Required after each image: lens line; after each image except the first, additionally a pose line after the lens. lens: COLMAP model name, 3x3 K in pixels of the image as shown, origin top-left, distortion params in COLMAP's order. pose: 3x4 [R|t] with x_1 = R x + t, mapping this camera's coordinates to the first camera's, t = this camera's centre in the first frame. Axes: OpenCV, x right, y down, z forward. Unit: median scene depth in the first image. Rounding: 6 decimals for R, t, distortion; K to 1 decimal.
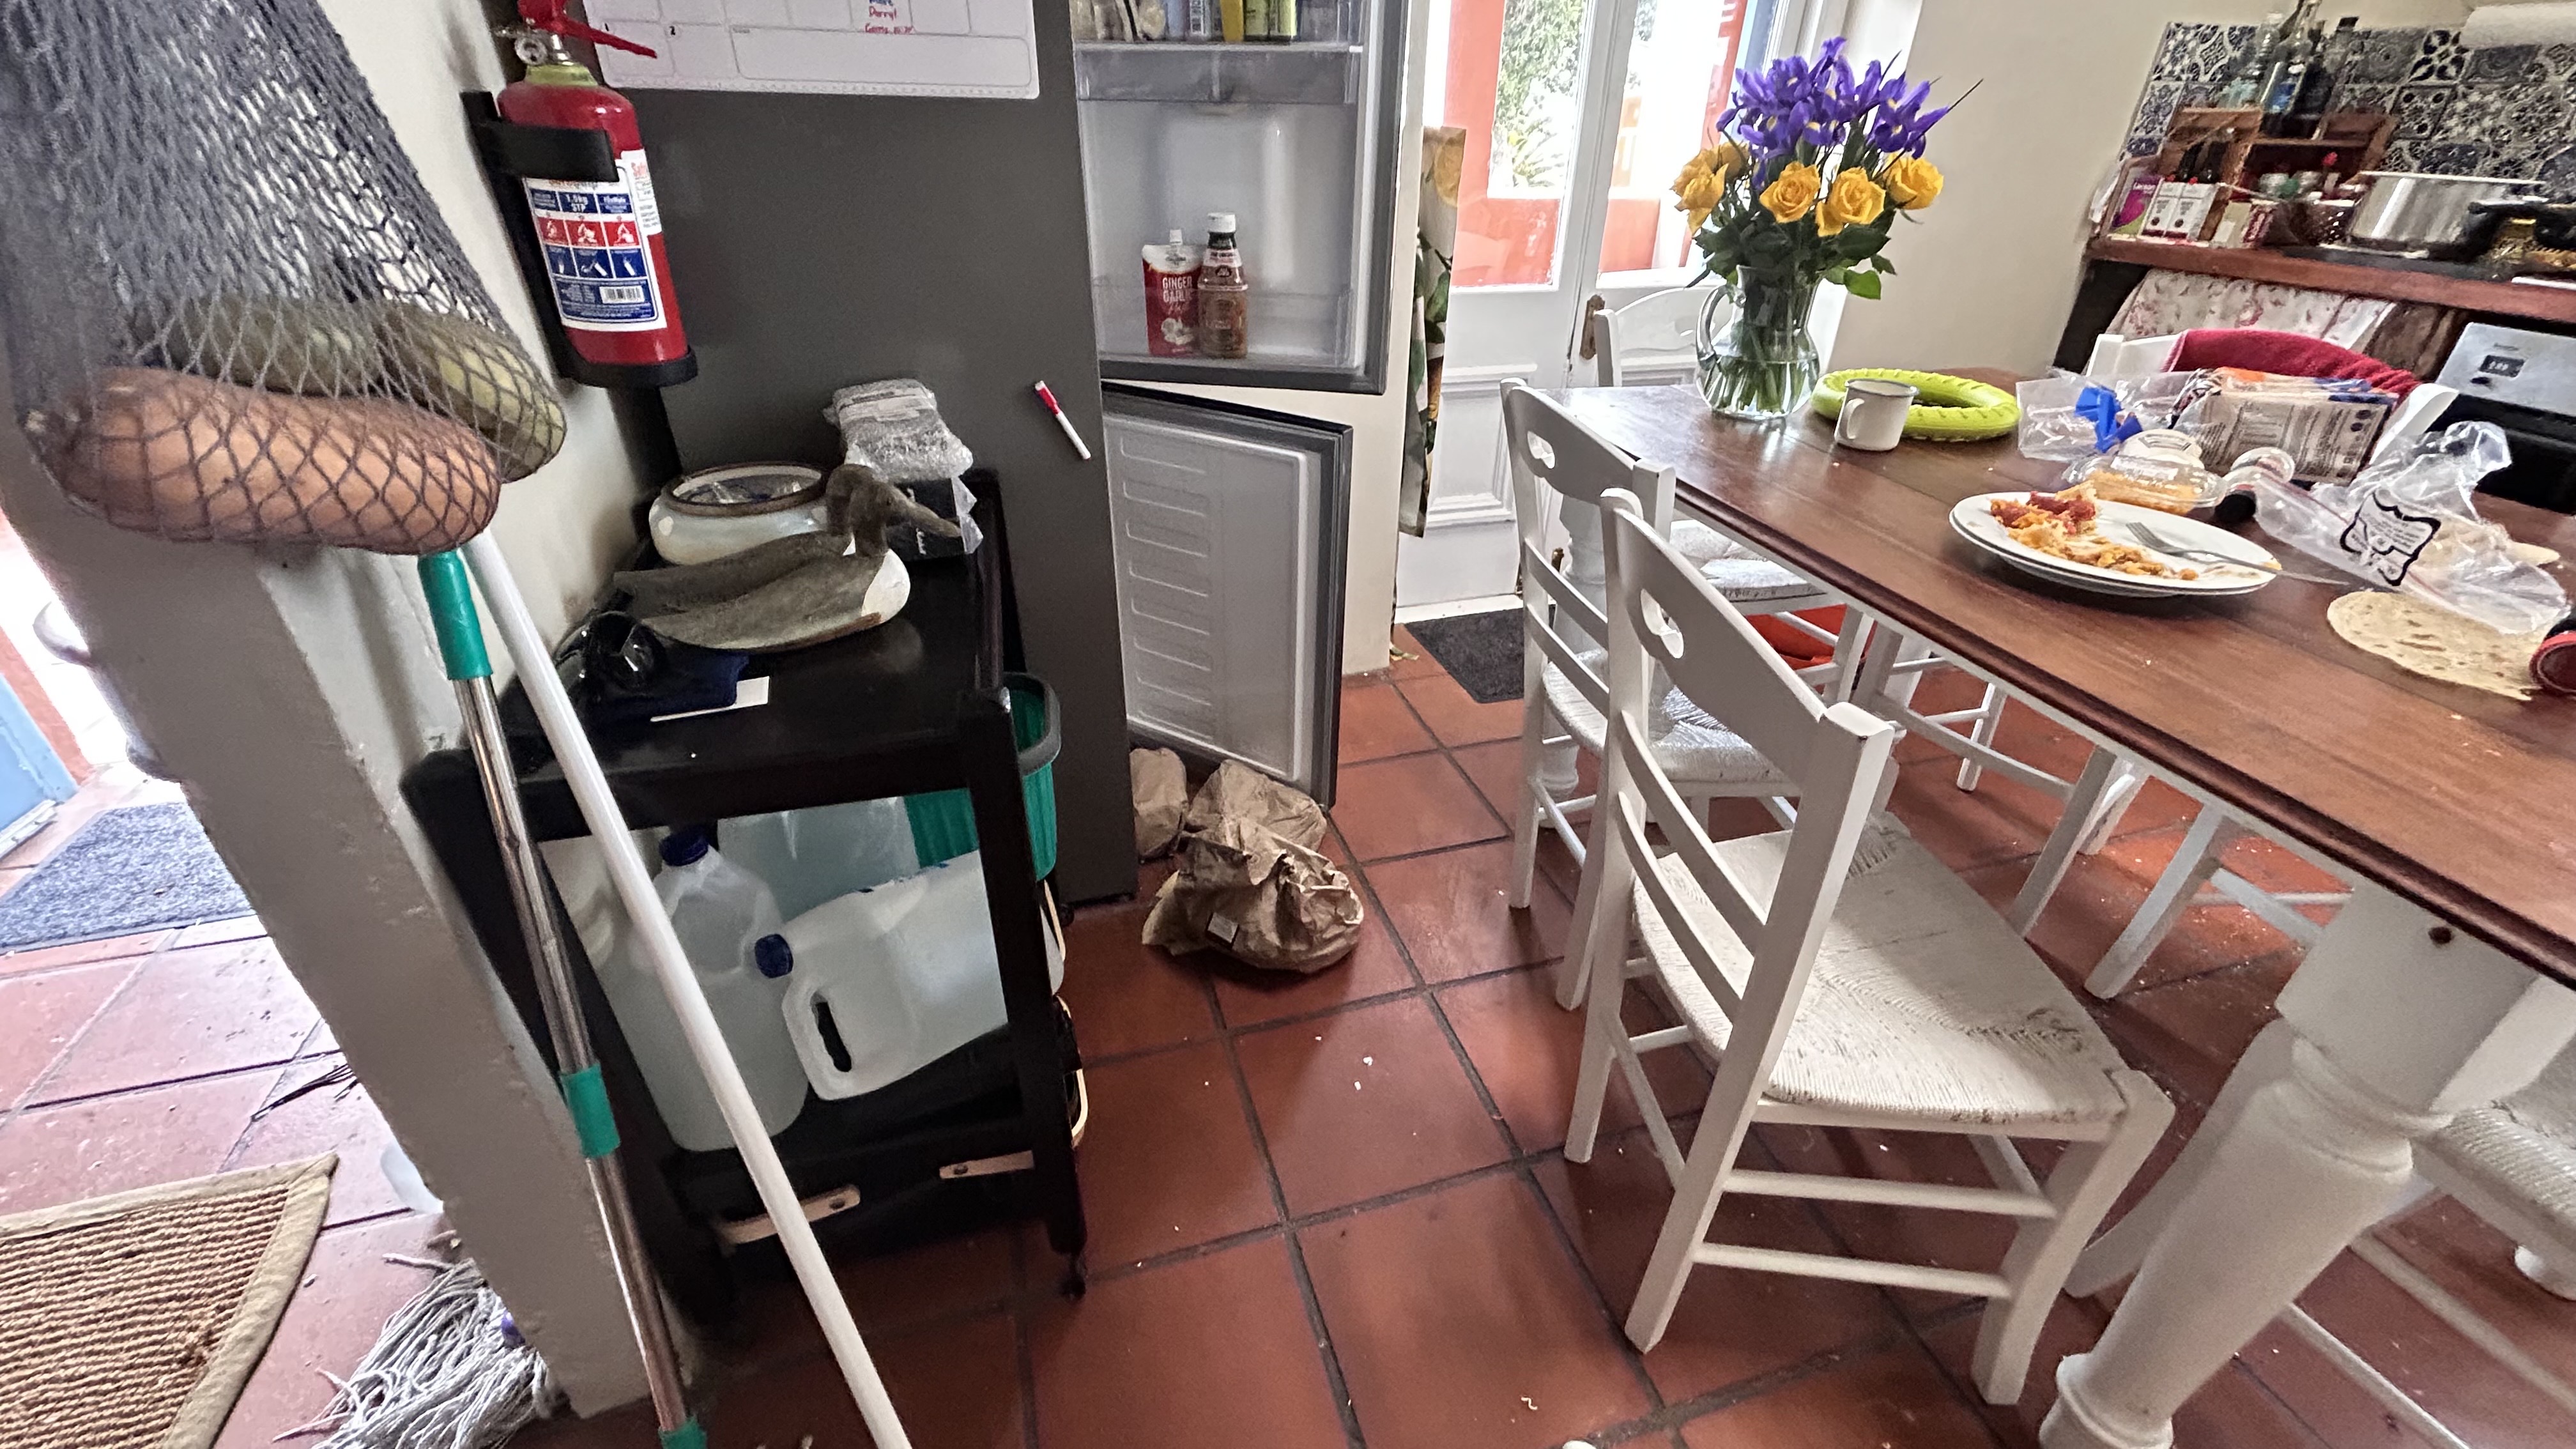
lens RADIAL K [[1040.2, 0, 1281.6], [0, 1040.2, 726.0], [0, 0, 1]] dist [-0.001982, 0.000233]
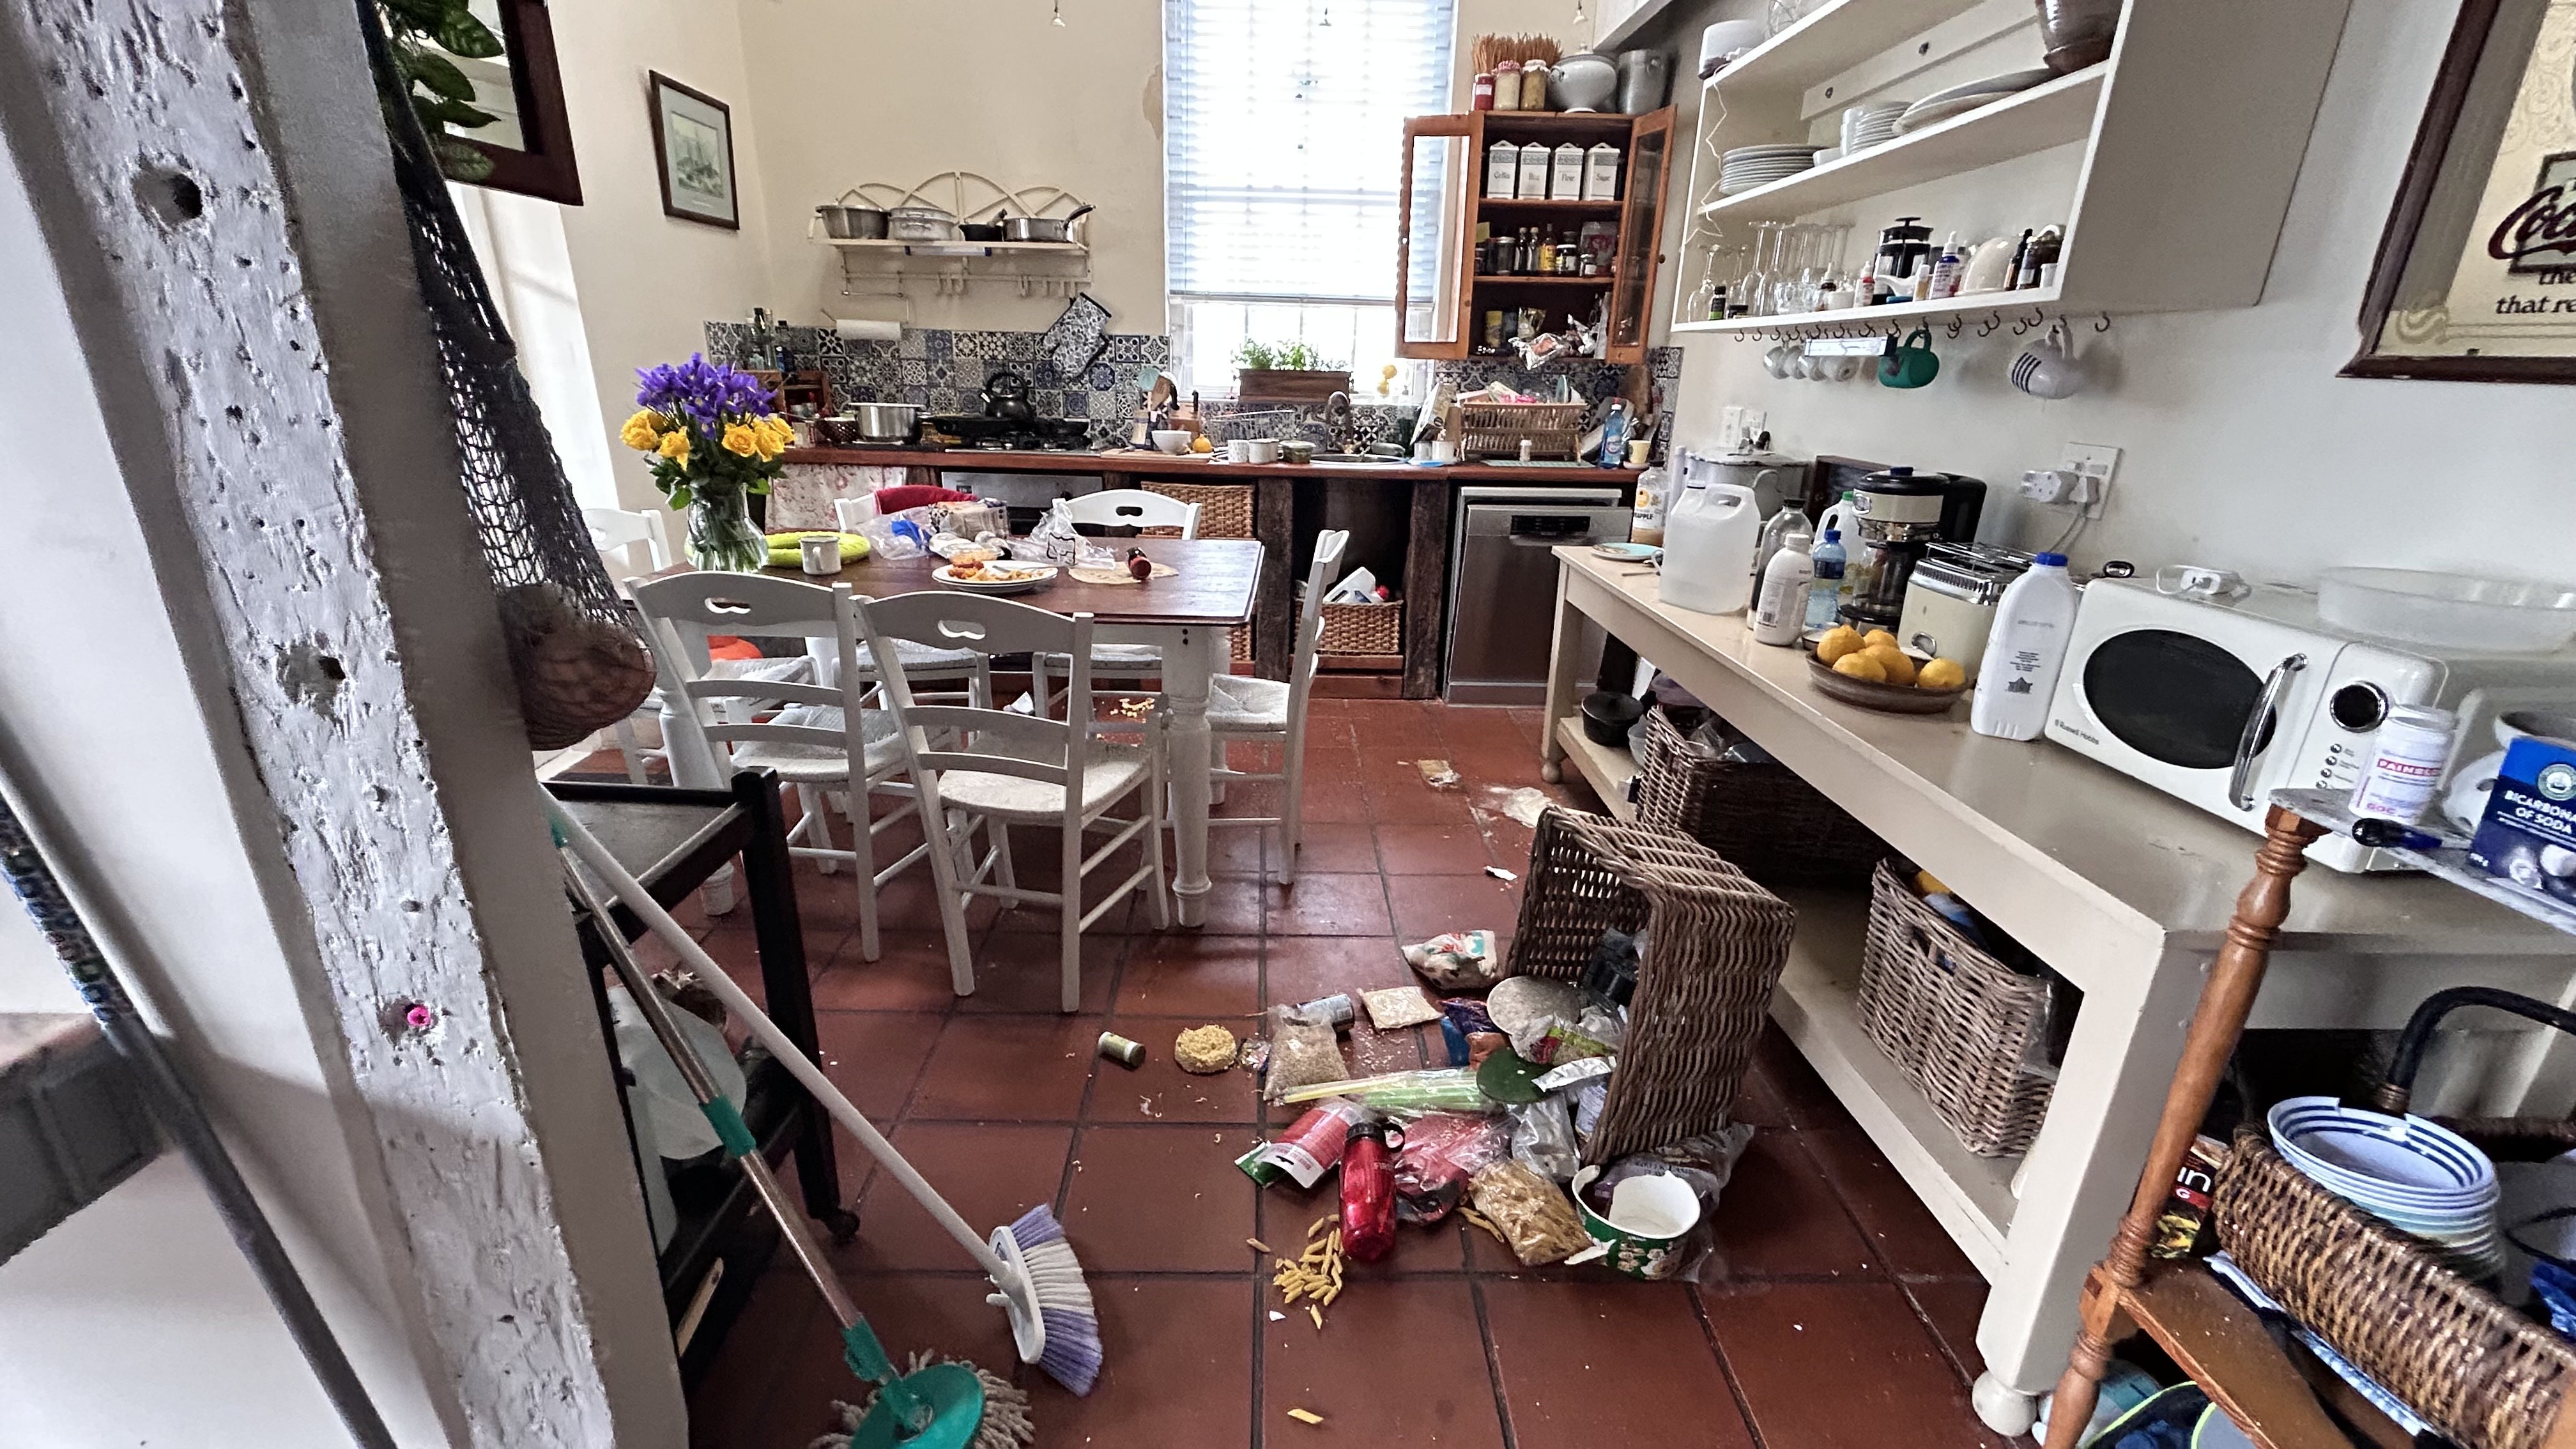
lens RADIAL K [[1040.2, 0, 1281.6], [0, 1040.2, 726.0], [0, 0, 1]] dist [-0.001982, 0.000233]
pose [[0.274302, -0.322854, 0.905828, -0.598951], [0.474038, 0.864956, 0.164739, 0.012678], [-0.836688, 0.384209, 0.390304, -0.128380]]
